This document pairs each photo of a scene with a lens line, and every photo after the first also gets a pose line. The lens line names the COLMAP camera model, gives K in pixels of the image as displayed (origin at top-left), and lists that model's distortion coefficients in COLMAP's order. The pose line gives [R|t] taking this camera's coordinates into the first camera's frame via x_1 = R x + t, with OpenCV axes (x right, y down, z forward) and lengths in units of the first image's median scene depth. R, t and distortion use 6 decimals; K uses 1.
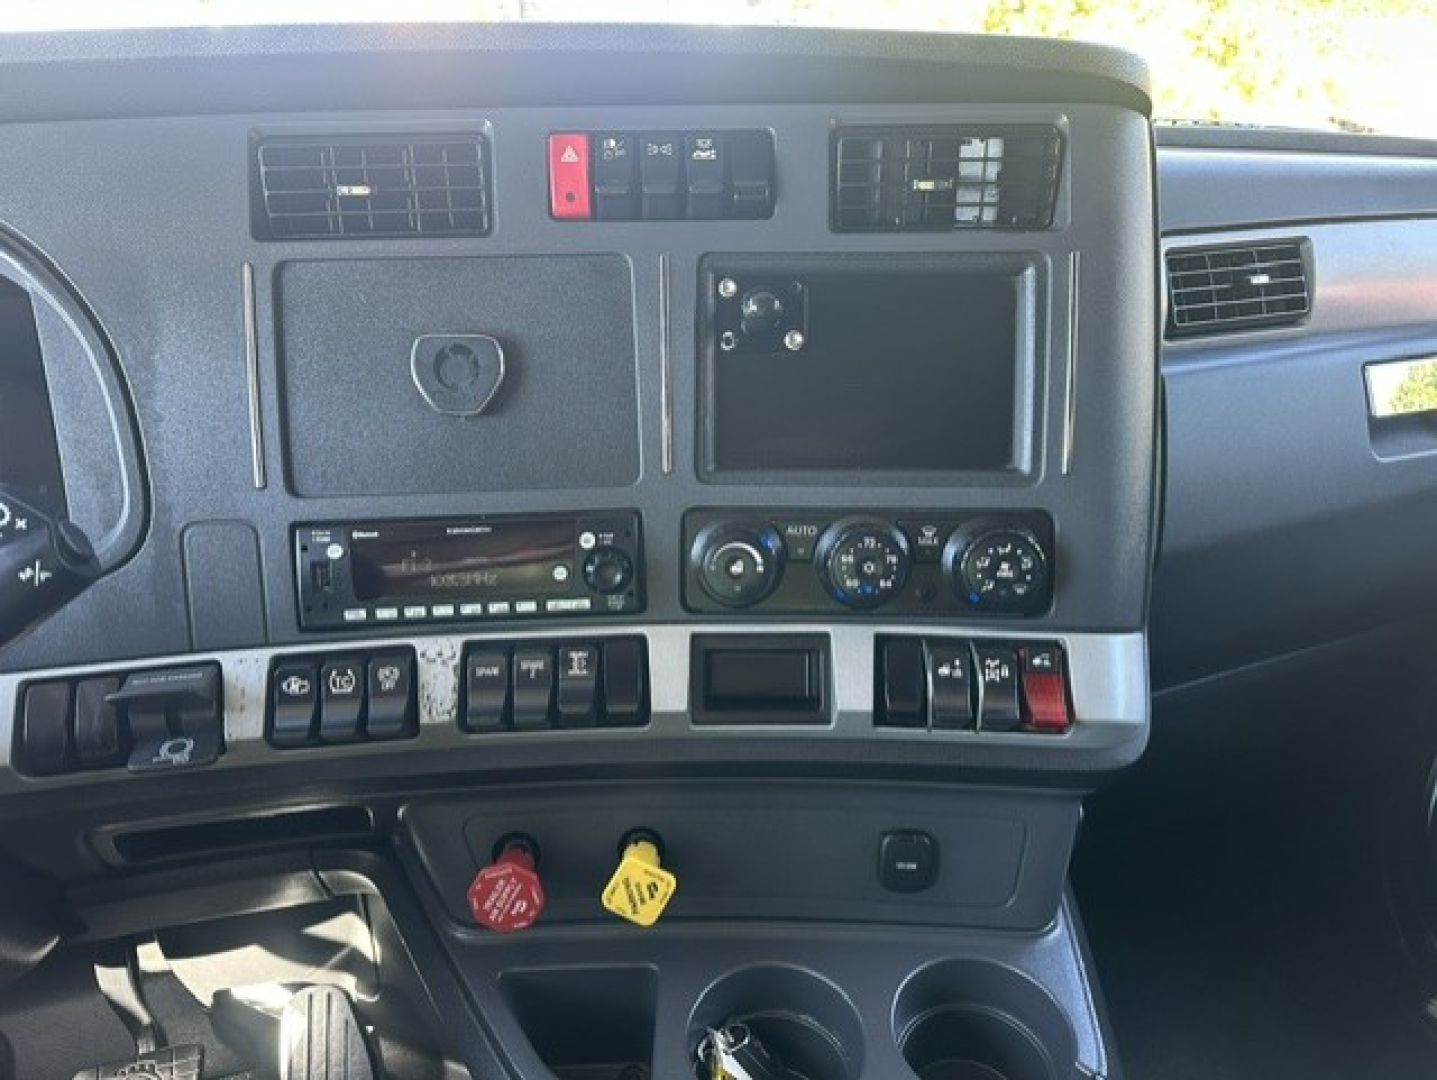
lens RADIAL K [[1020.0, 0, 726.6], [0, 1020.0, 531.3], [0, 0, 1]] dist [0.002797, -0.005956]
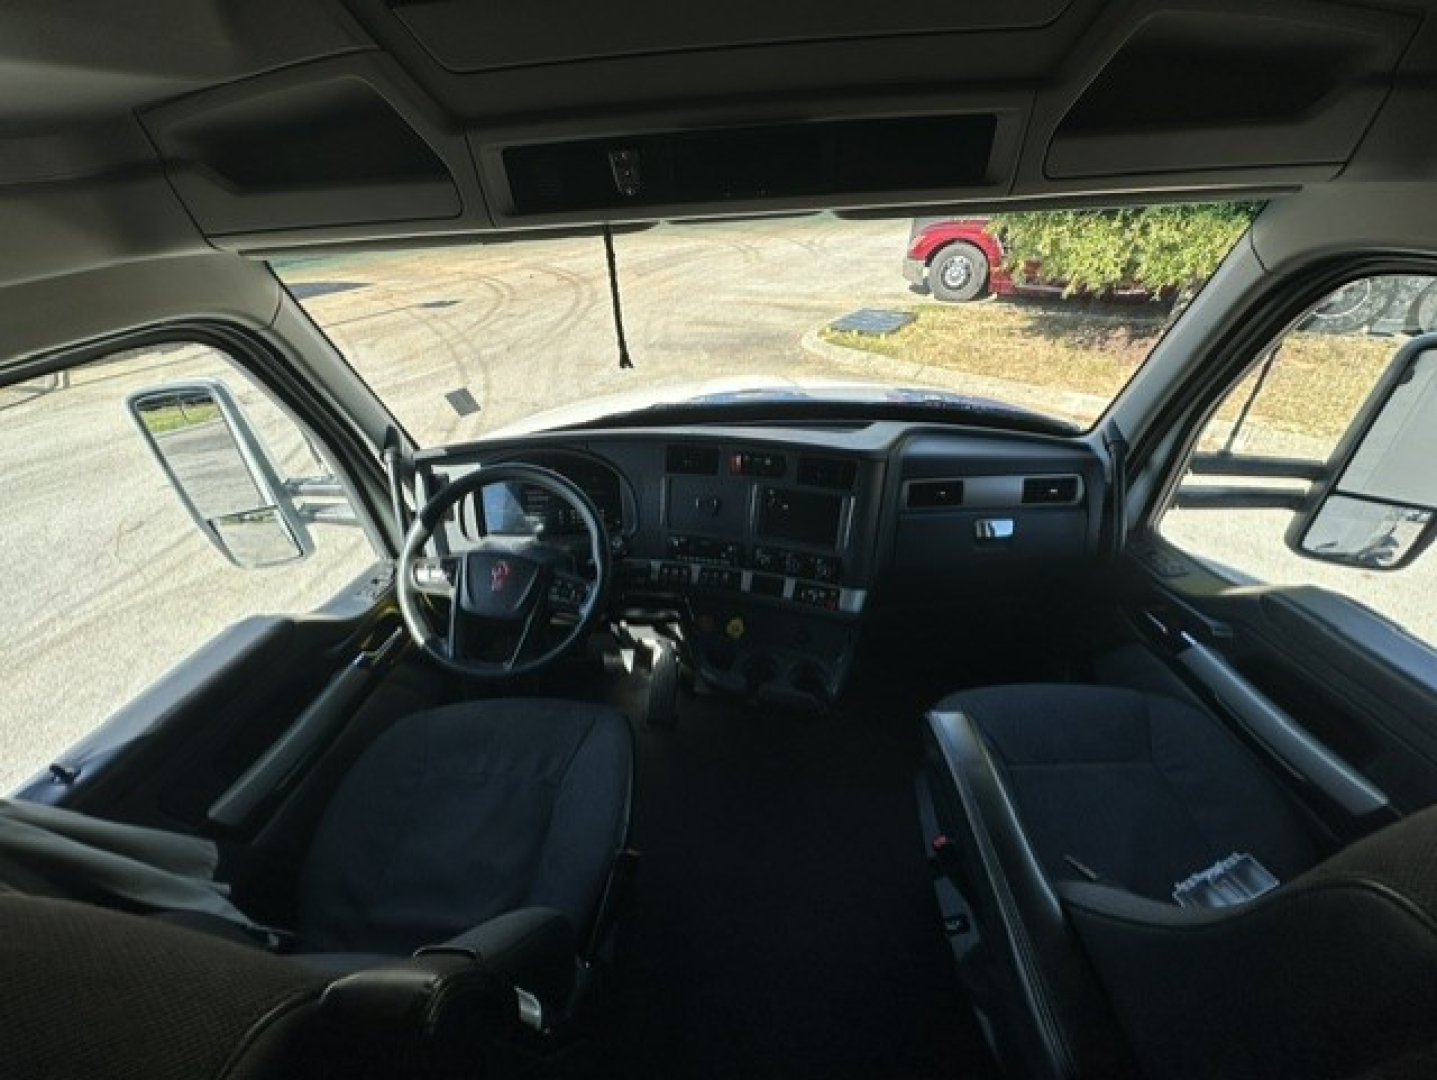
lens RADIAL K [[1020.0, 0, 726.6], [0, 1020.0, 531.3], [0, 0, 1]] dist [0.002797, -0.005956]
pose [[0.932919, 0.162320, -0.321426, 1.224486], [-0.092562, 0.970742, 0.221570, -1.018421], [0.347987, -0.176955, 0.920648, -2.966071]]
